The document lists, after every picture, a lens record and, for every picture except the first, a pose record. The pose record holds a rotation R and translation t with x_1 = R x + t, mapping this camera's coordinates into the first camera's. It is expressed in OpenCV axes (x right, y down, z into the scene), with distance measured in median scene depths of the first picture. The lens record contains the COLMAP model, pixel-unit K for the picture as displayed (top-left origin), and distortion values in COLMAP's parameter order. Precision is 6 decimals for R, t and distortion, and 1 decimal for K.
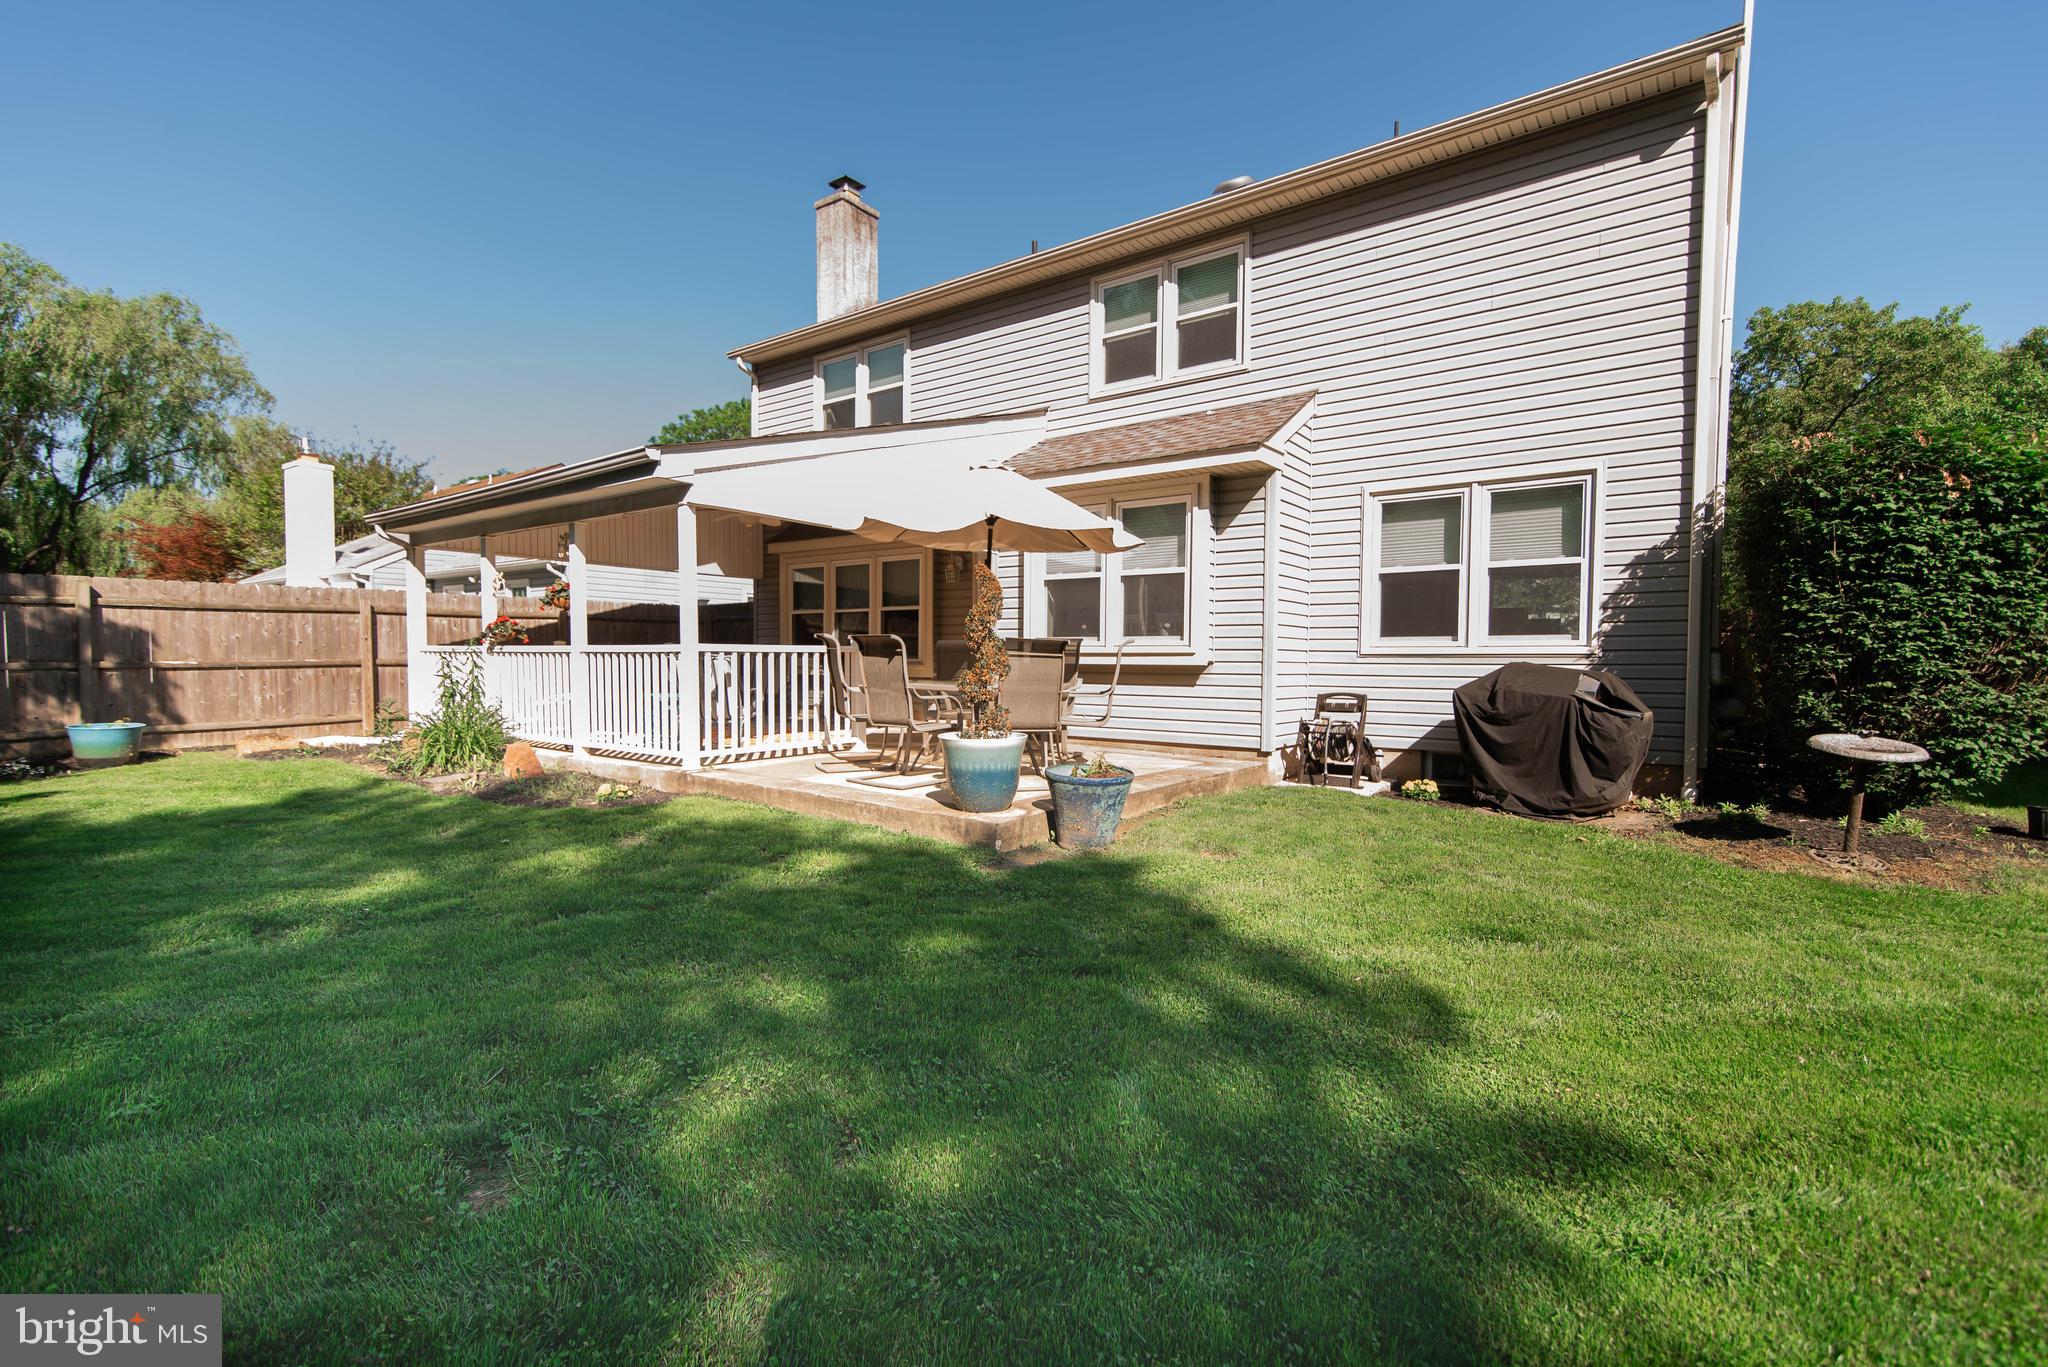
lens RADIAL K [[944.6, 0, 1015.0], [0, 944.6, 691.0], [0, 0, 1]] dist [0.002147, 0.000013]
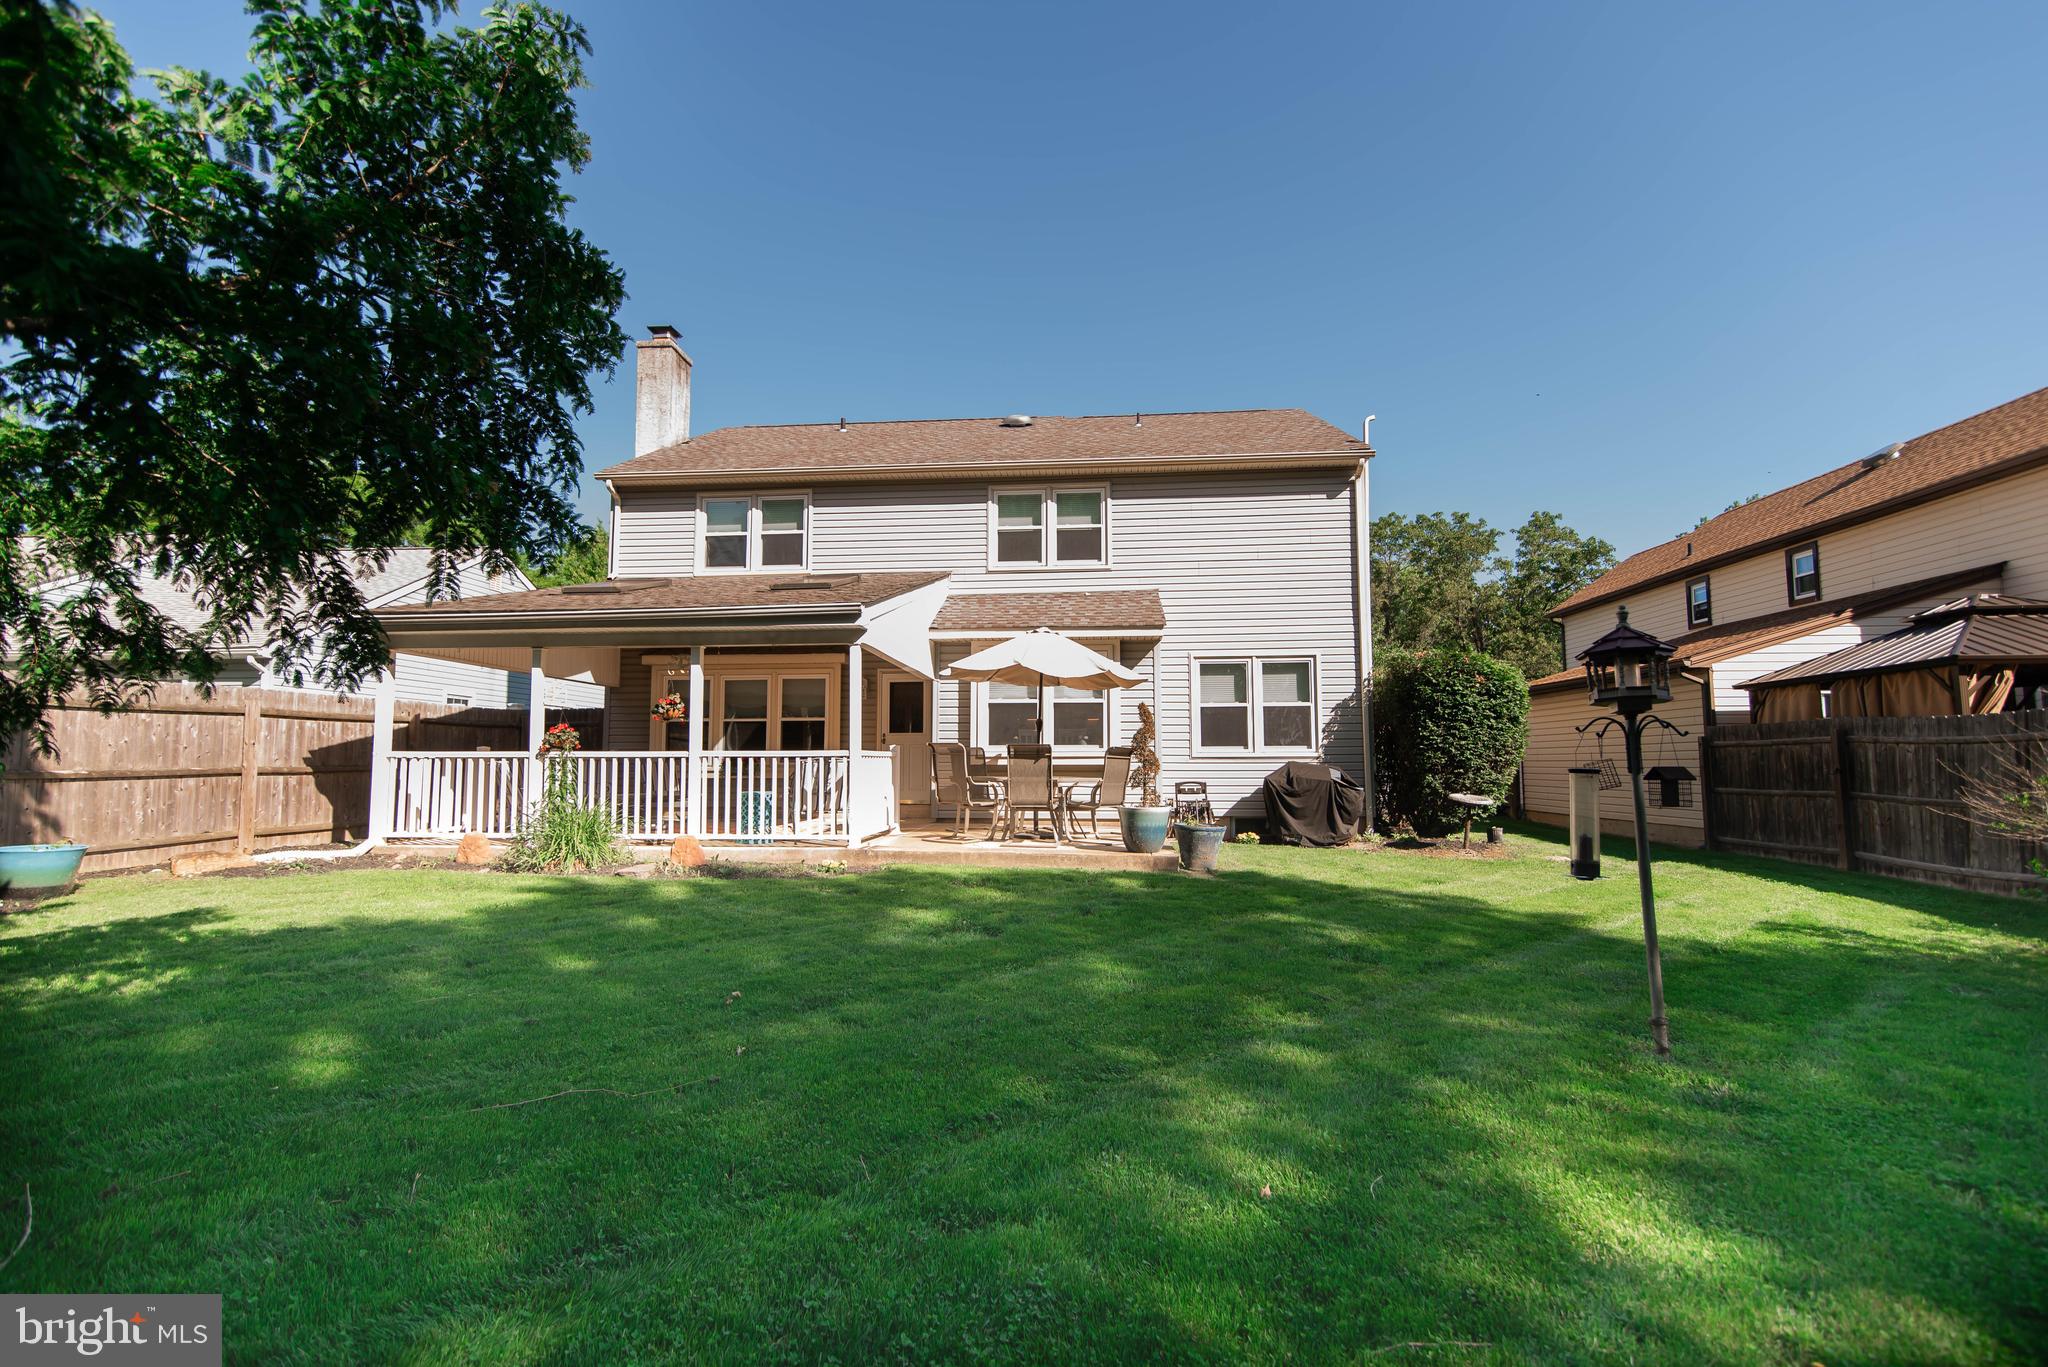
lens RADIAL K [[944.6, 0, 1034.7], [0, 944.6, 683.0], [0, 0, 1]] dist [0.002147, 0.000013]
pose [[0.837672, 0.040200, 0.544692, -0.729857], [0.024896, 0.993441, -0.111606, 0.007694], [-0.545606, 0.107050, 0.831177, -0.188191]]
